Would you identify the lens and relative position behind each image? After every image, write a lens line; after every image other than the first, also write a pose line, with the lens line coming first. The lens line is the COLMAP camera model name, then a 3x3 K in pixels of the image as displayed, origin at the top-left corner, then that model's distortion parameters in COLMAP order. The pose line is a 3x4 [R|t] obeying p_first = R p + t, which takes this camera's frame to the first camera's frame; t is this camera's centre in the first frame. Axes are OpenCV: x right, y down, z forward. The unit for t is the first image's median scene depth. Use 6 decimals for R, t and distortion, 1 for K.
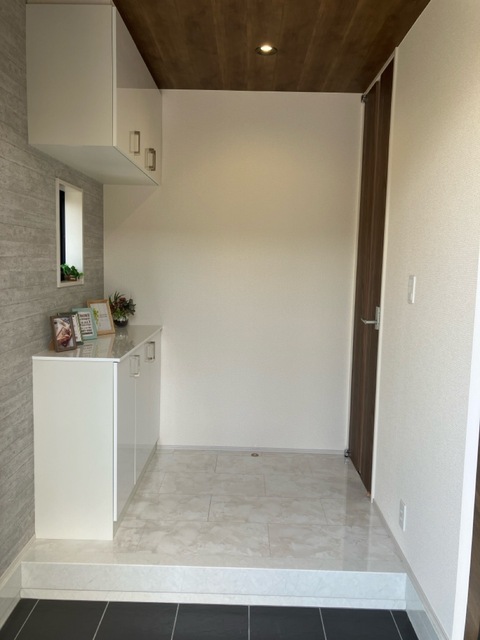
lens RADIAL K [[520.0, 0, 238.9], [0, 520.0, 317.9], [0, 0, 1]] dist [0.030416, -0.039144]
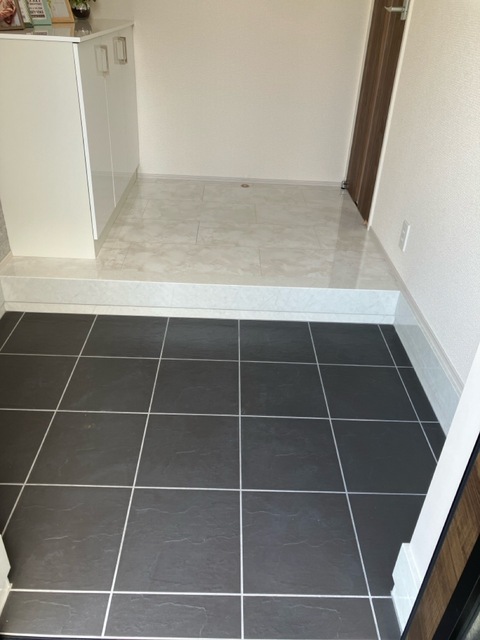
lens RADIAL K [[520.0, 0, 238.9], [0, 520.0, 317.9], [0, 0, 1]] dist [0.030416, -0.039144]
pose [[0.999480, 0.006669, 0.031546, -0.010566], [-0.019786, 0.899367, 0.436746, 0.095952], [-0.025459, -0.437143, 0.899032, 0.090099]]
